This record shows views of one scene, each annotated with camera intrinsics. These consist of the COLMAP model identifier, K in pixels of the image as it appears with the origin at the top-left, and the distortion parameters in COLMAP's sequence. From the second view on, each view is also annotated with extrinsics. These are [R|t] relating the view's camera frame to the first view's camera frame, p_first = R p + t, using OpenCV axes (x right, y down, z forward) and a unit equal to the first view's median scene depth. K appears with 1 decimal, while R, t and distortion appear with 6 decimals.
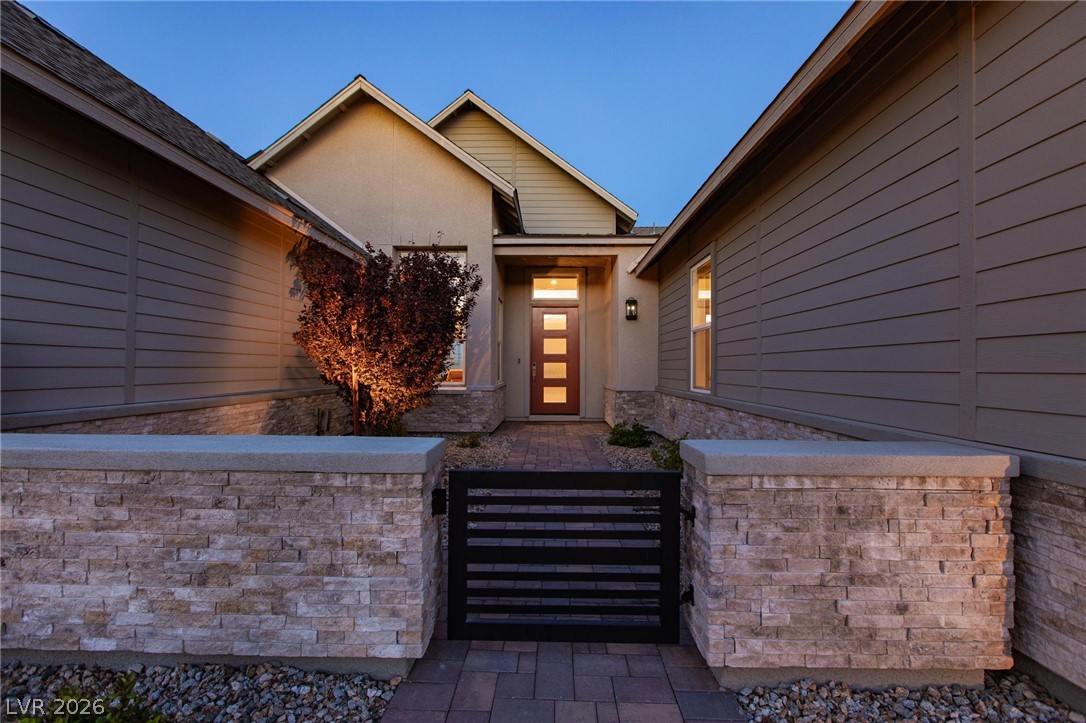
lens RADIAL K [[494.6, 0, 541.6], [0, 494.6, 359.4], [0, 0, 1]] dist [-0.003782, -0.000422]
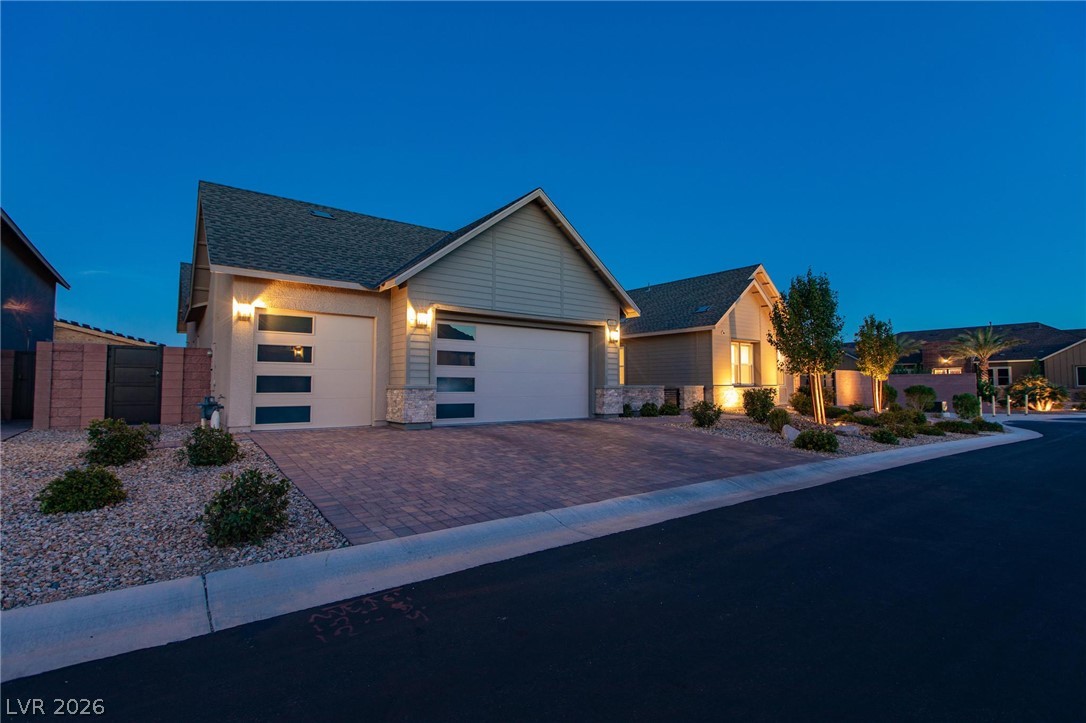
lens RADIAL K [[508.2, 0, 537.6], [0, 508.2, 361.6], [0, 0, 1]] dist [-0.025205, 0.000431]
pose [[0.780510, 0.023778, 0.624691, -1.588410], [-0.005837, 0.999510, -0.030752, 0.010819], [-0.625116, 0.020356, 0.780266, -0.960693]]
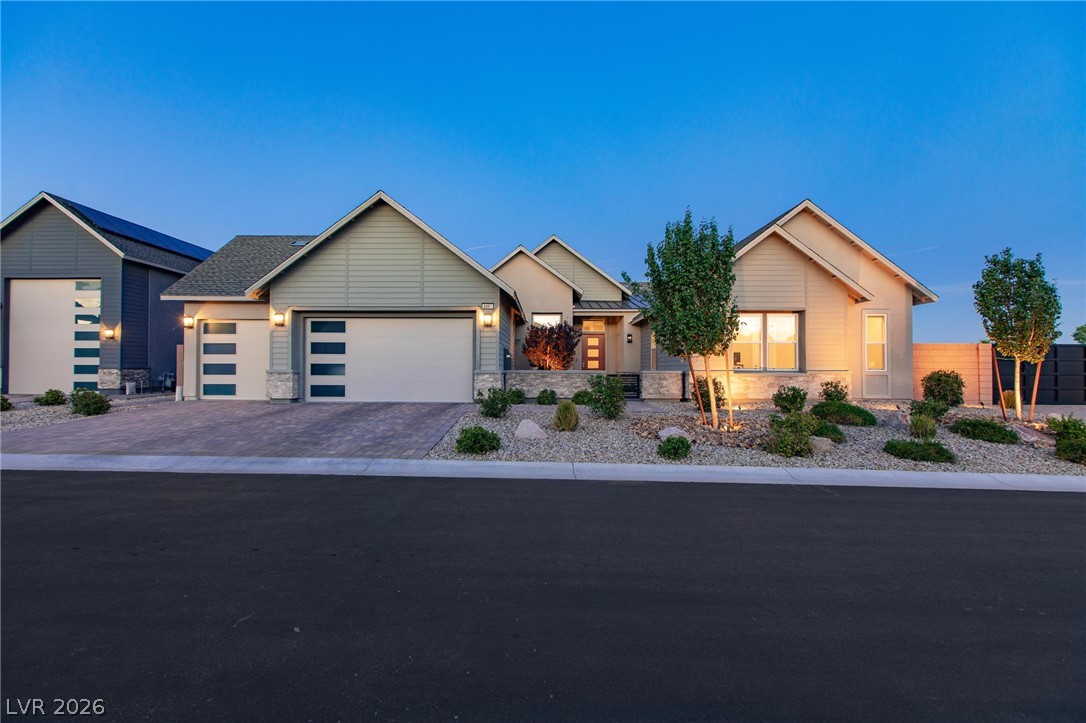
lens RADIAL K [[494.6, 0, 541.6], [0, 494.6, 359.4], [0, 0, 1]] dist [-0.003782, -0.000422]
pose [[0.999889, -0.004257, 0.014299, -0.277786], [0.004292, 0.999988, -0.002422, 0.005648], [-0.014289, 0.002483, 0.999895, -1.378683]]
